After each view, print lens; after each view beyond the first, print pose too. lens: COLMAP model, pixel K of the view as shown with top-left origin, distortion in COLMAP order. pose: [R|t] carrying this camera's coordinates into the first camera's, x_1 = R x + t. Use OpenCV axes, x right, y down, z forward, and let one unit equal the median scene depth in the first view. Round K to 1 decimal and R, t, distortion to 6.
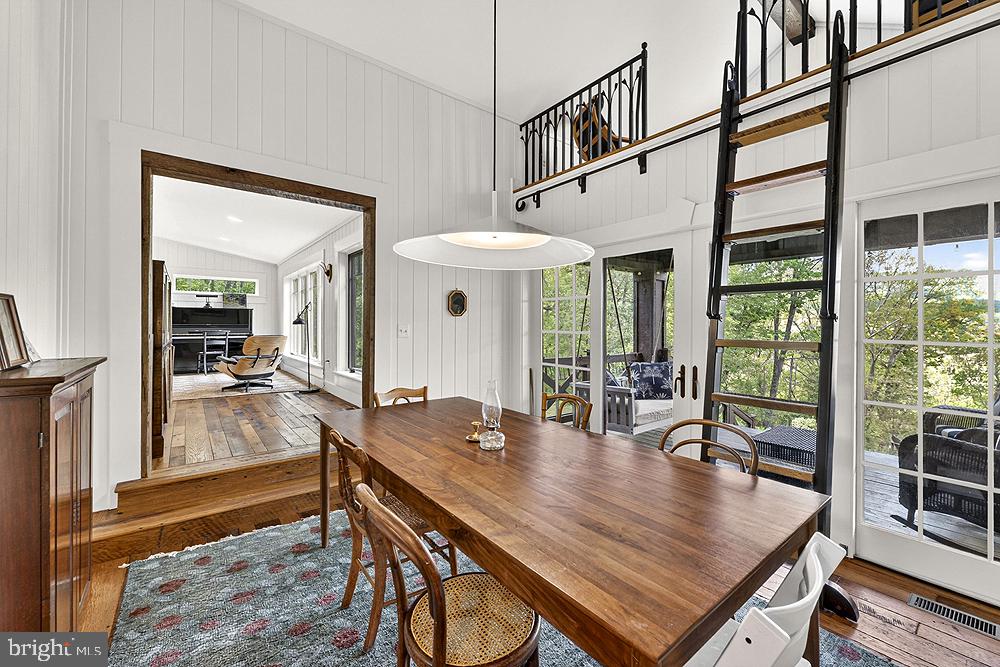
lens RADIAL K [[410.0, 0, 473.0], [0, 410.0, 333.1], [0, 0, 1]] dist [-0.001222, -0.000009]
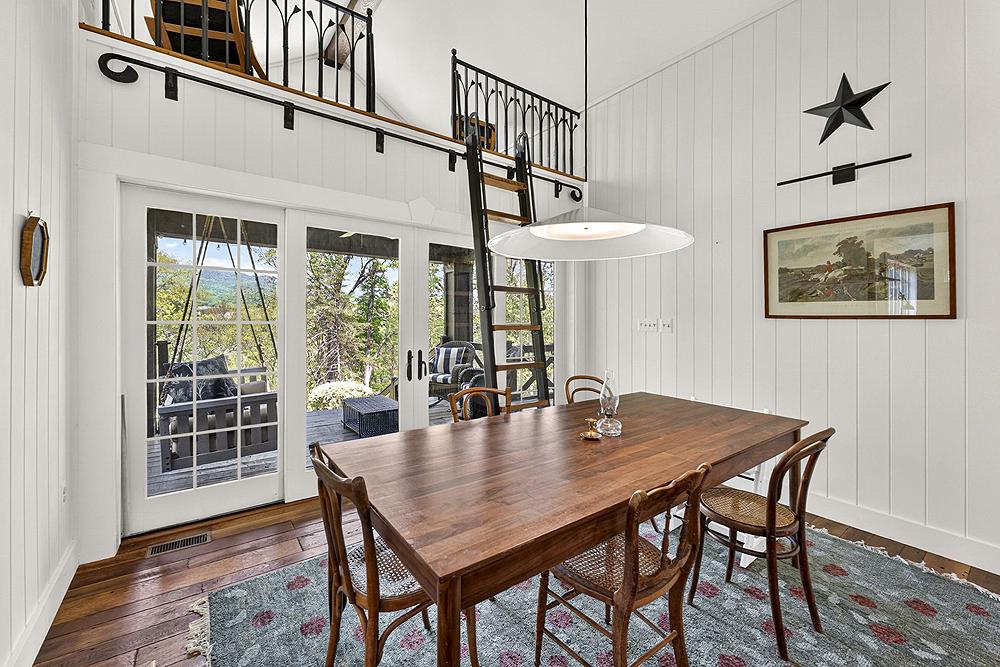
lens RADIAL K [[409.7, 0, 500.0], [0, 409.7, 333.5], [0, 0, 1]] dist [0.000317, 0.000029]
pose [[0.006066, -0.031068, 0.999499, -0.712771], [0.000361, 0.999517, 0.031066, 0.000121], [-0.999982, 0.000172, 0.006074, 0.934919]]
